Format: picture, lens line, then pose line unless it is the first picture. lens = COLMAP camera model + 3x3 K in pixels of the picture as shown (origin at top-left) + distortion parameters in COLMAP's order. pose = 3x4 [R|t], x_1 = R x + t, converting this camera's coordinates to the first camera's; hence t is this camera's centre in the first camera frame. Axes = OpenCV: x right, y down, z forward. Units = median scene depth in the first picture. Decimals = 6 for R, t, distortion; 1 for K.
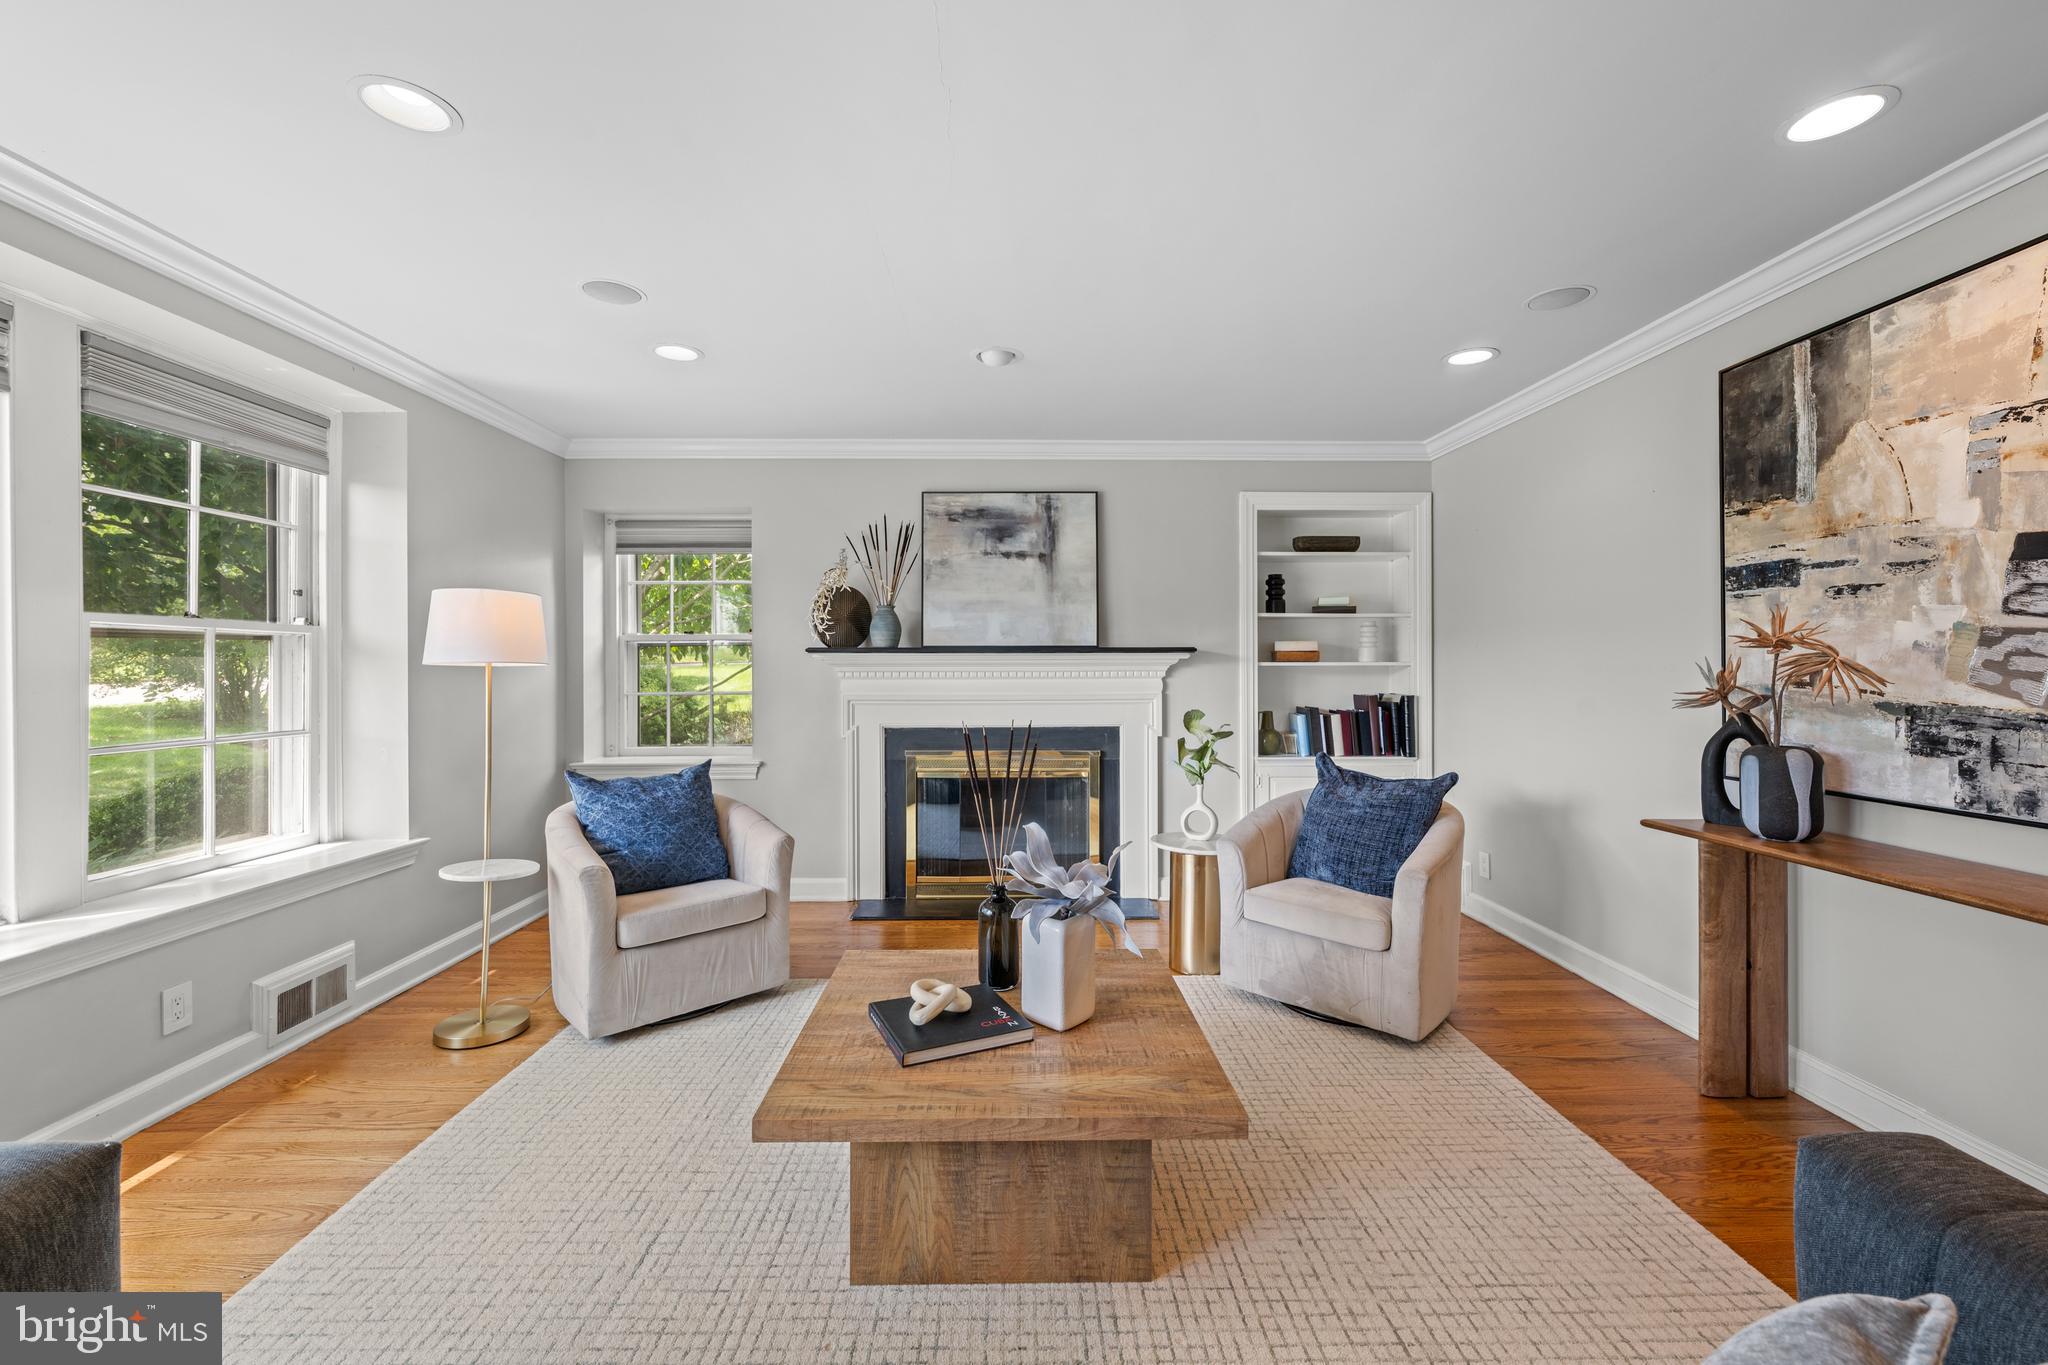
lens RADIAL K [[832.4, 0, 1019.8], [0, 832.4, 662.6], [0, 0, 1]] dist [0.000139, 0.000112]
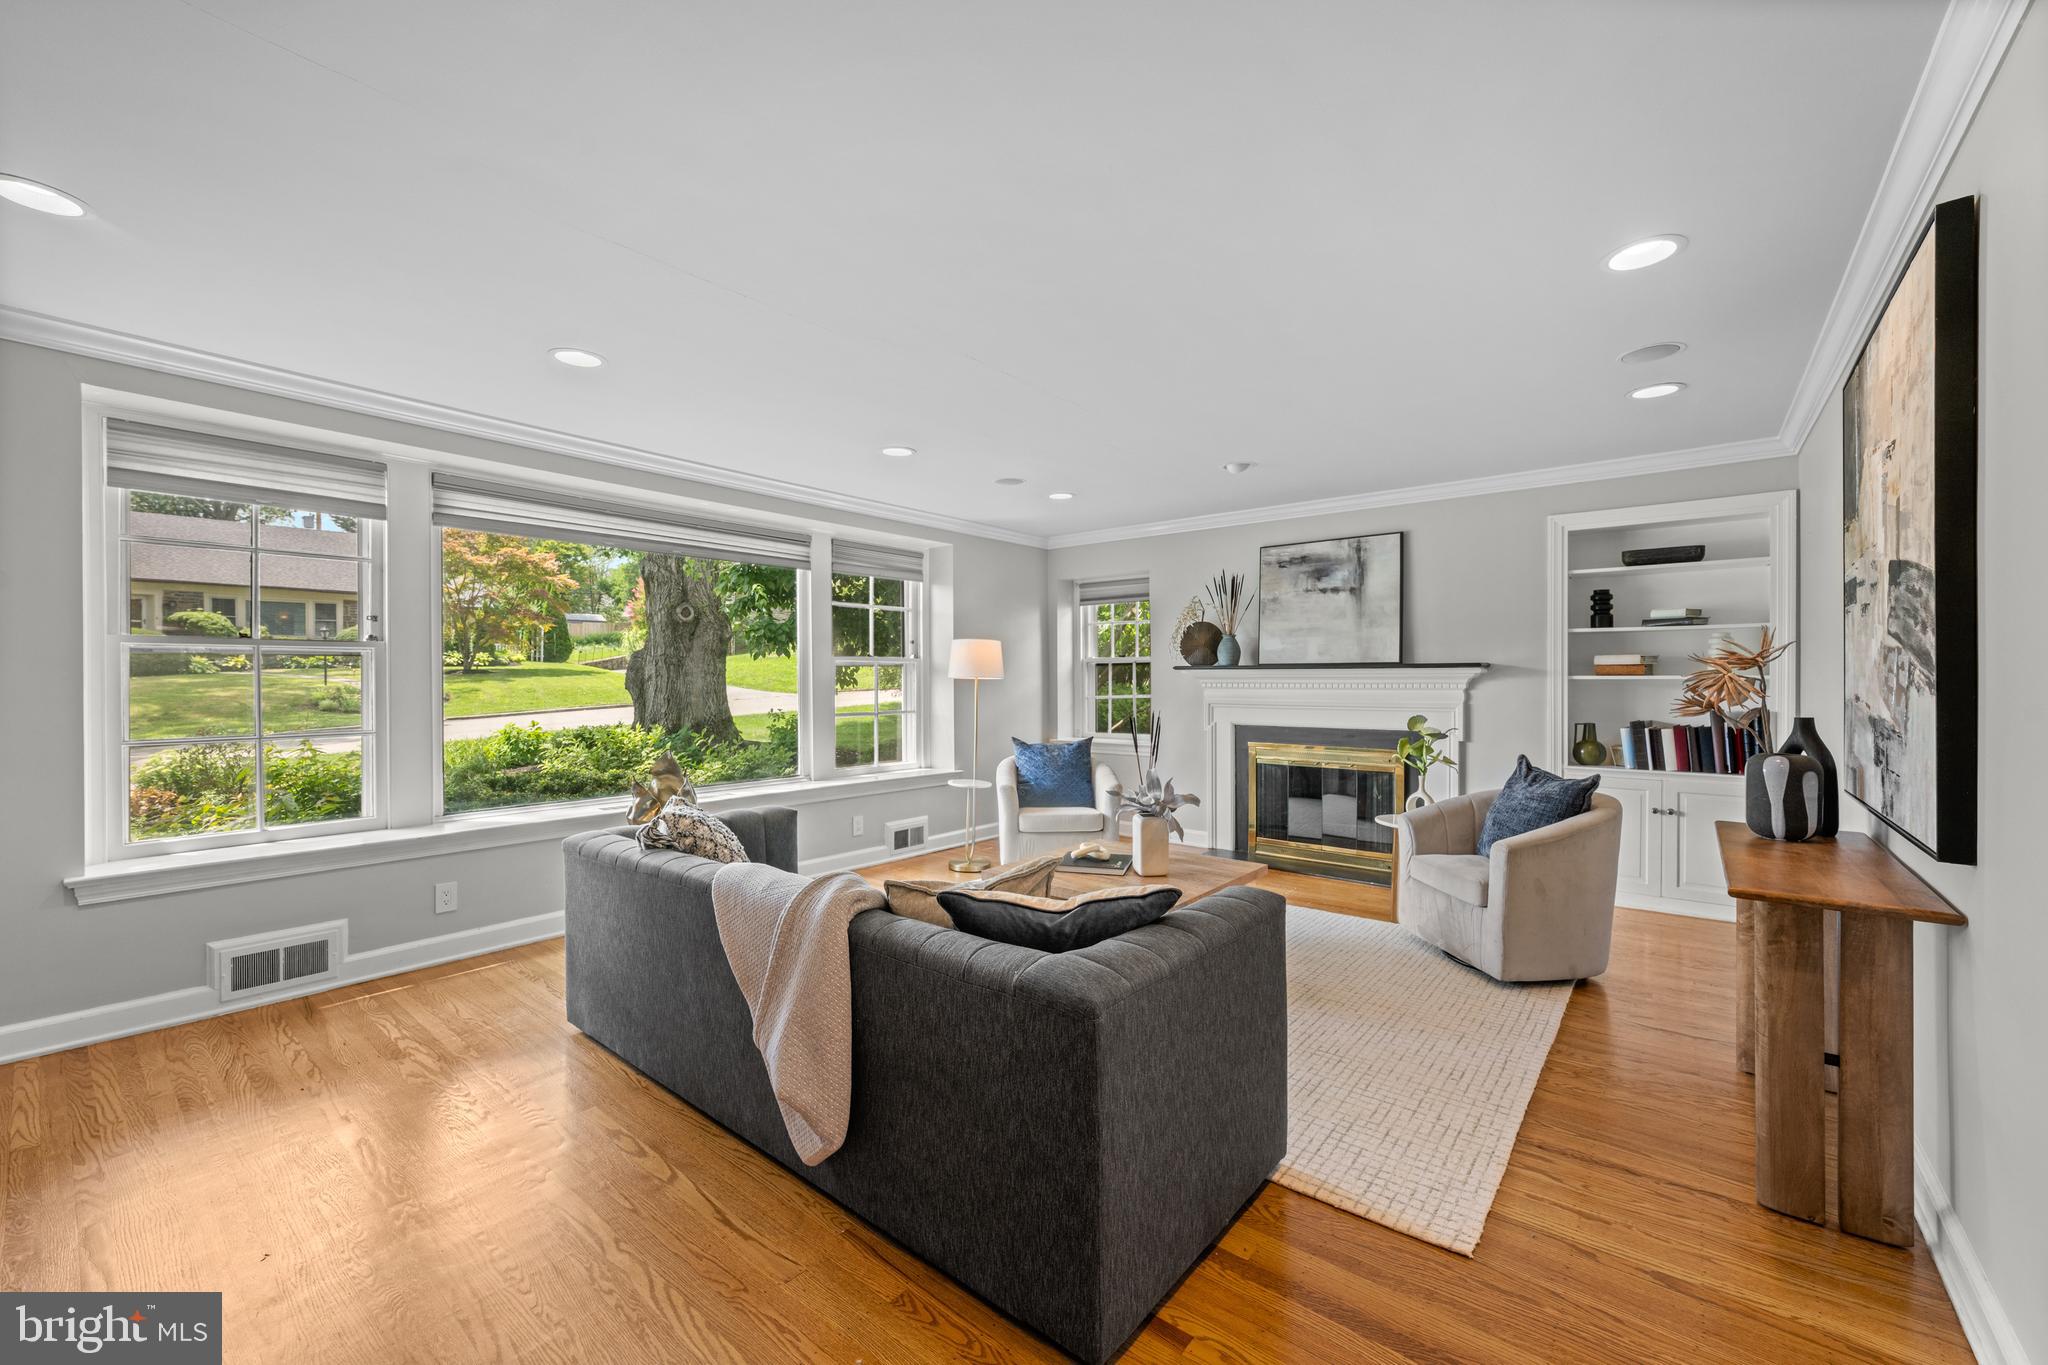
lens RADIAL K [[814.9, 0, 1020.7], [0, 814.9, 682.0], [0, 0, 1]] dist [0.000404, 0.000040]
pose [[0.764353, 0.003994, -0.644786, 0.445015], [0.002745, 0.999952, 0.009449, -0.004454], [0.644792, -0.008992, 0.764305, -0.247391]]
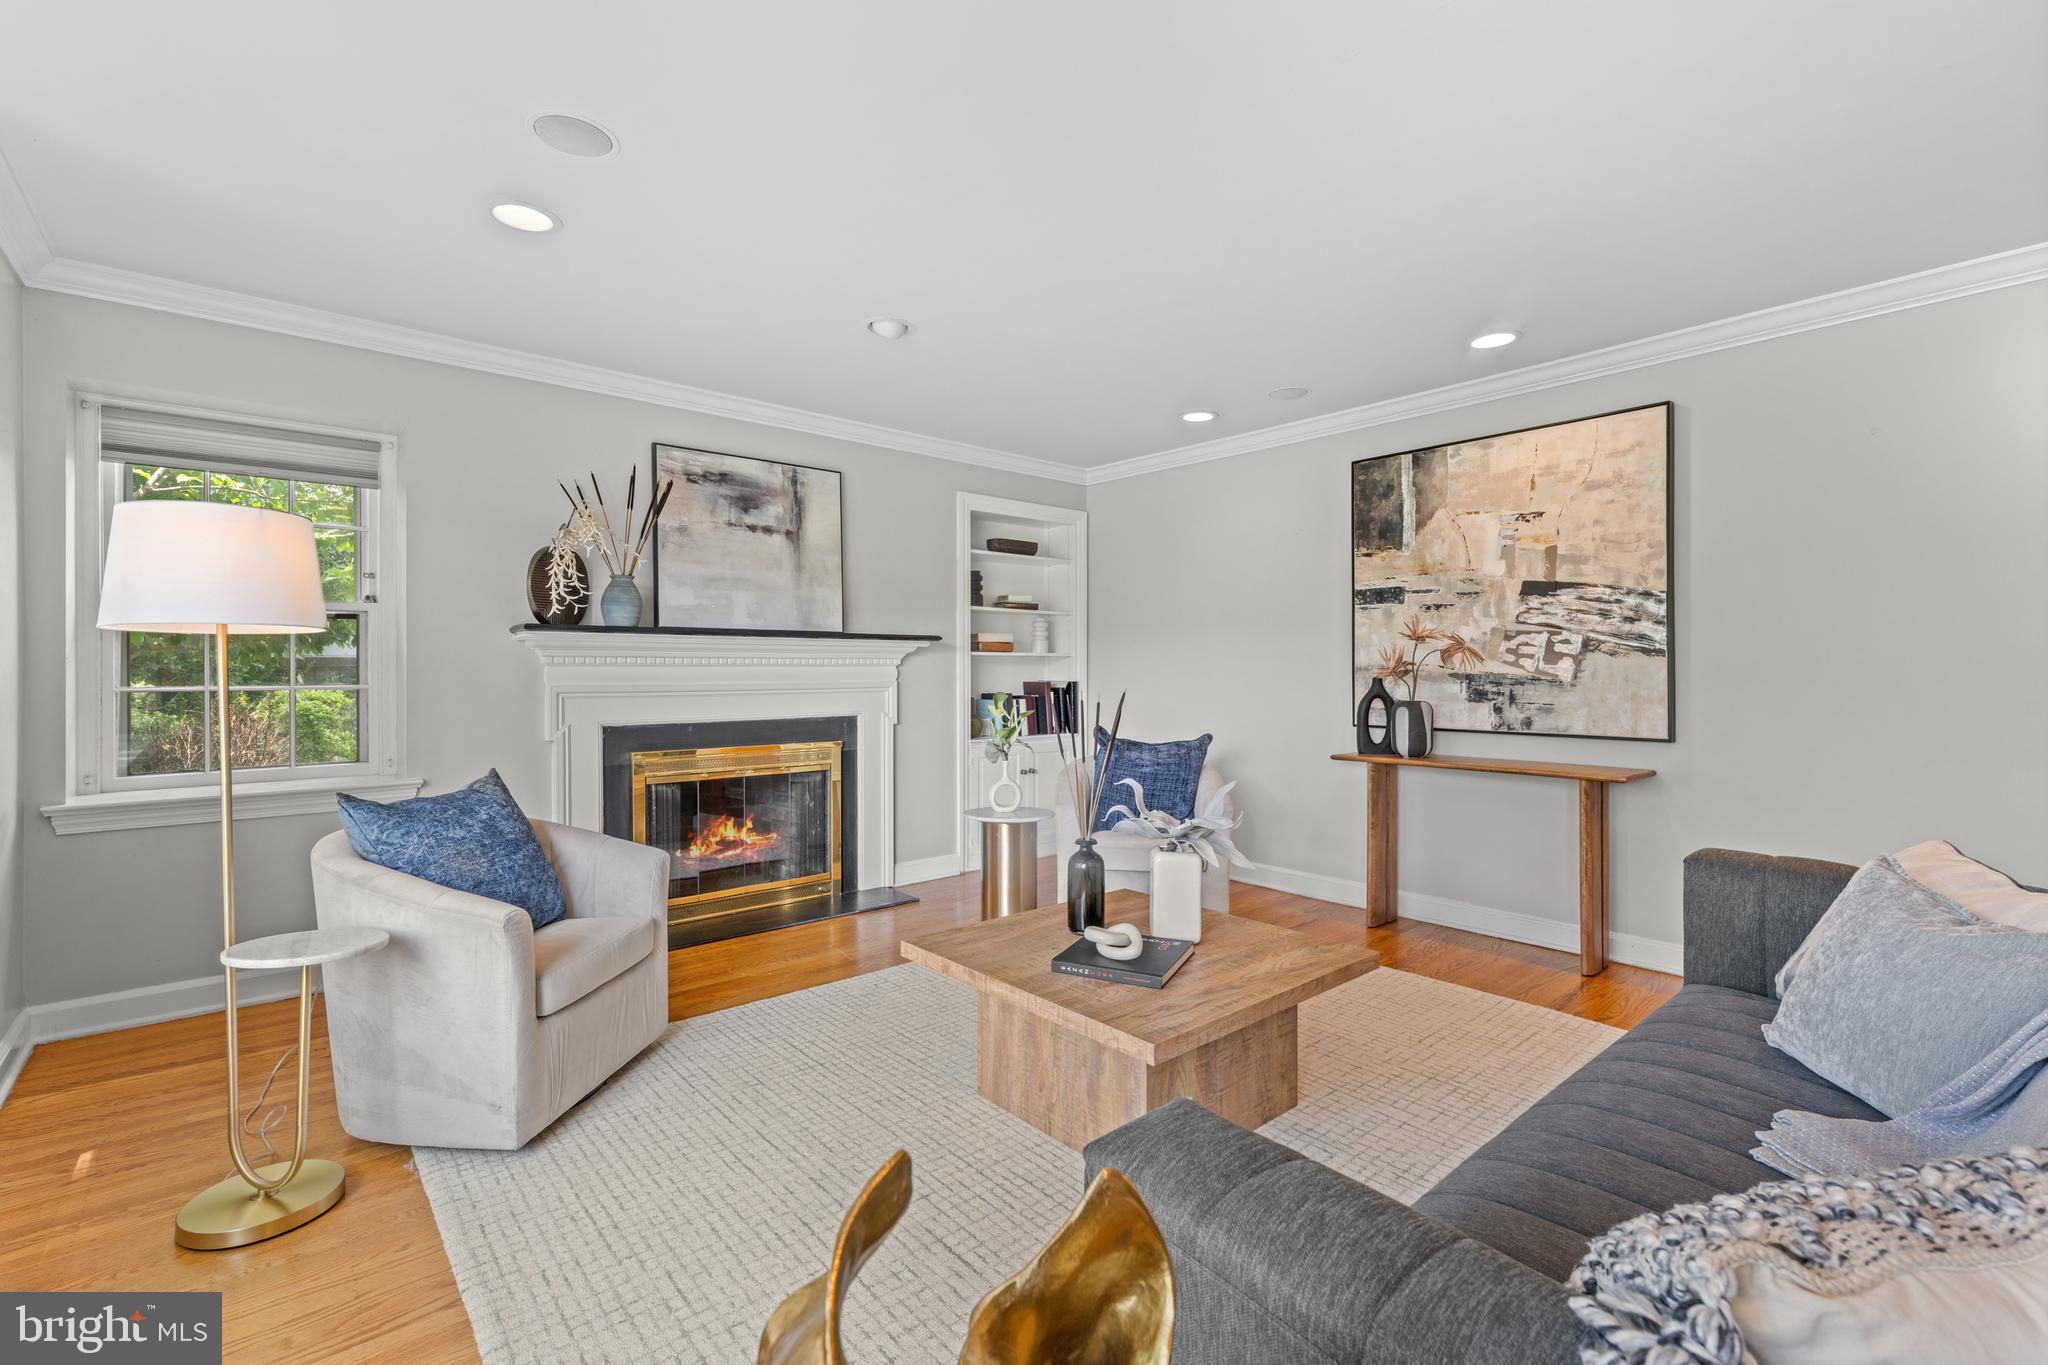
lens RADIAL K [[891.8, 0, 1023.5], [0, 891.8, 665.1], [0, 0, 1]] dist [-0.000253, -0.000142]
pose [[0.768540, 0.004281, 0.639787, -0.421255], [-0.004618, 0.999989, -0.001144, 0.018937], [-0.639785, -0.002075, 0.768551, 0.074867]]
